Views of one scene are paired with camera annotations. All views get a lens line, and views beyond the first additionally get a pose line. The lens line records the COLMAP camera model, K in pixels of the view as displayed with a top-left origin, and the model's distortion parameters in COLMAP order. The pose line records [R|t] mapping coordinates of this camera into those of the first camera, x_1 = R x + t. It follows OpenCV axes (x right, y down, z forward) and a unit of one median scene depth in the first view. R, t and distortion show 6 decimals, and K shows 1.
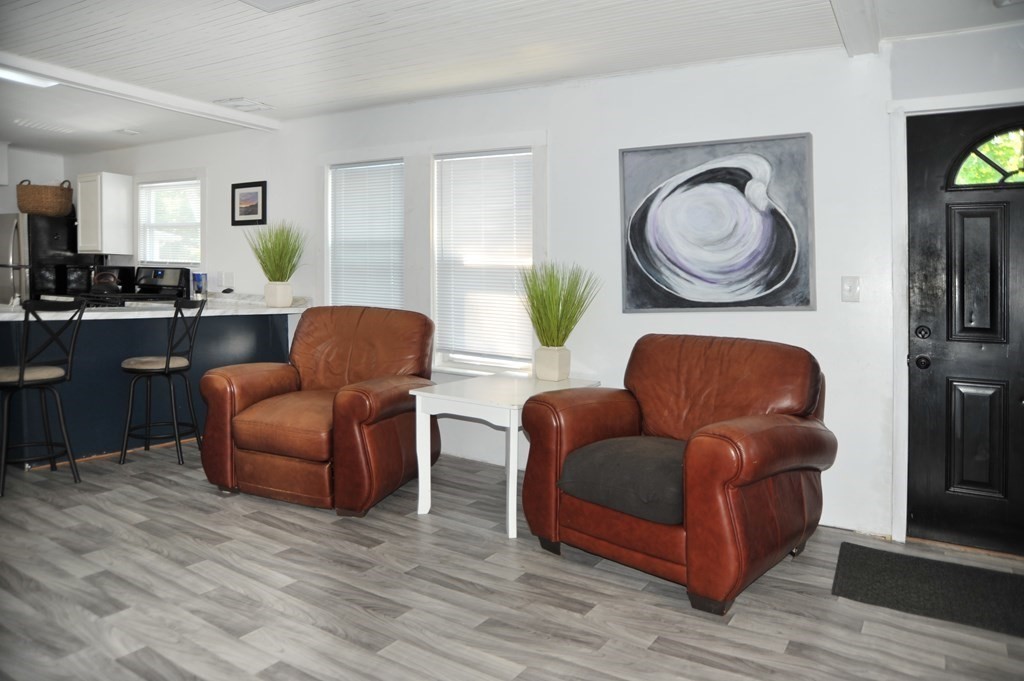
lens RADIAL K [[591.9, 0, 511.5], [0, 591.9, 333.9], [0, 0, 1]] dist [-0.082075, 0.032531]
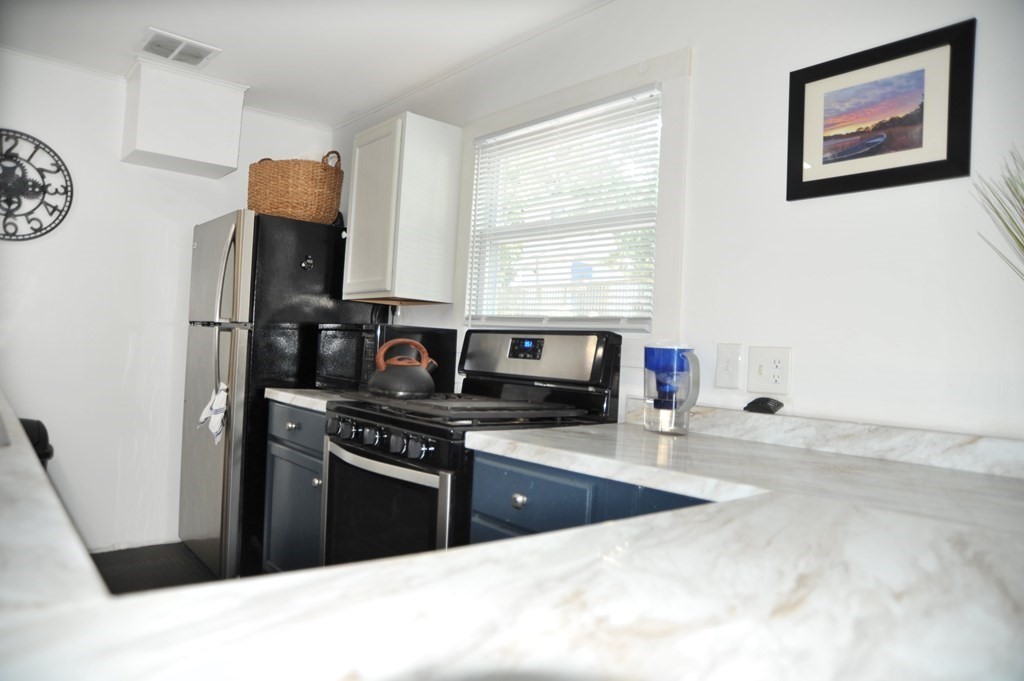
lens RADIAL K [[689.6, 0, 512.0], [0, 689.6, 340.5], [0, 0, 1]] dist [-0.142672, 0.101797]
pose [[0.927332, 0.011948, -0.374048, -0.452003], [-0.058894, 0.991695, -0.114332, -0.056389], [0.369576, 0.128053, 0.920335, 0.579166]]
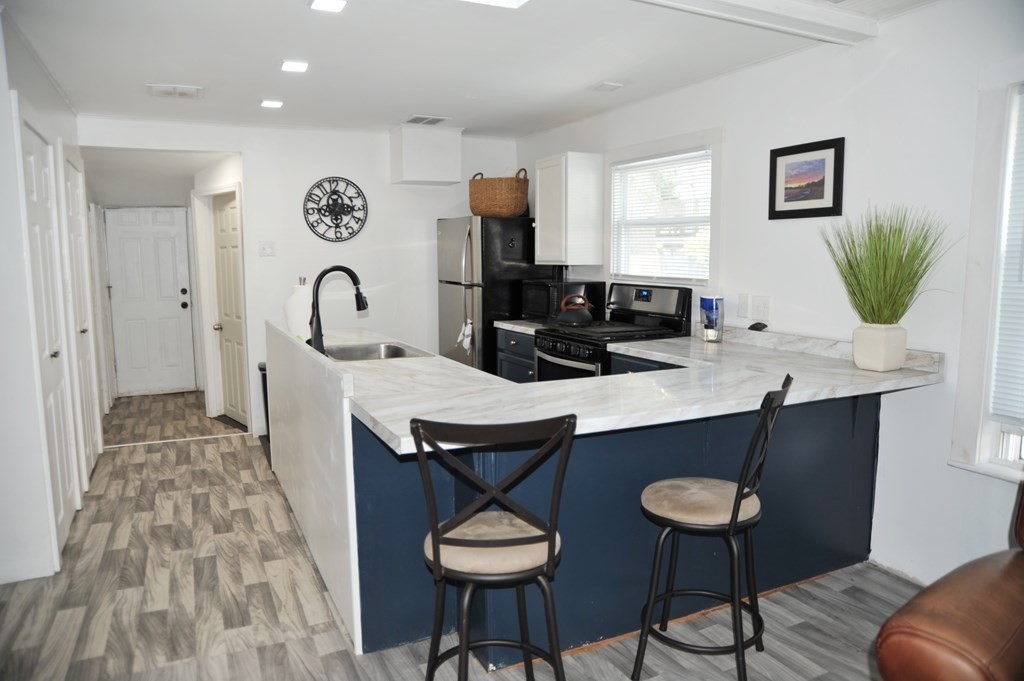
lens RADIAL K [[689.6, 0, 512.0], [0, 689.6, 340.5], [0, 0, 1]] dist [-0.142672, 0.101797]
pose [[0.811542, 0.035584, -0.583209, -0.268245], [-0.023674, 0.999327, 0.028030, -0.069812], [0.583814, -0.008940, 0.811838, 0.260345]]
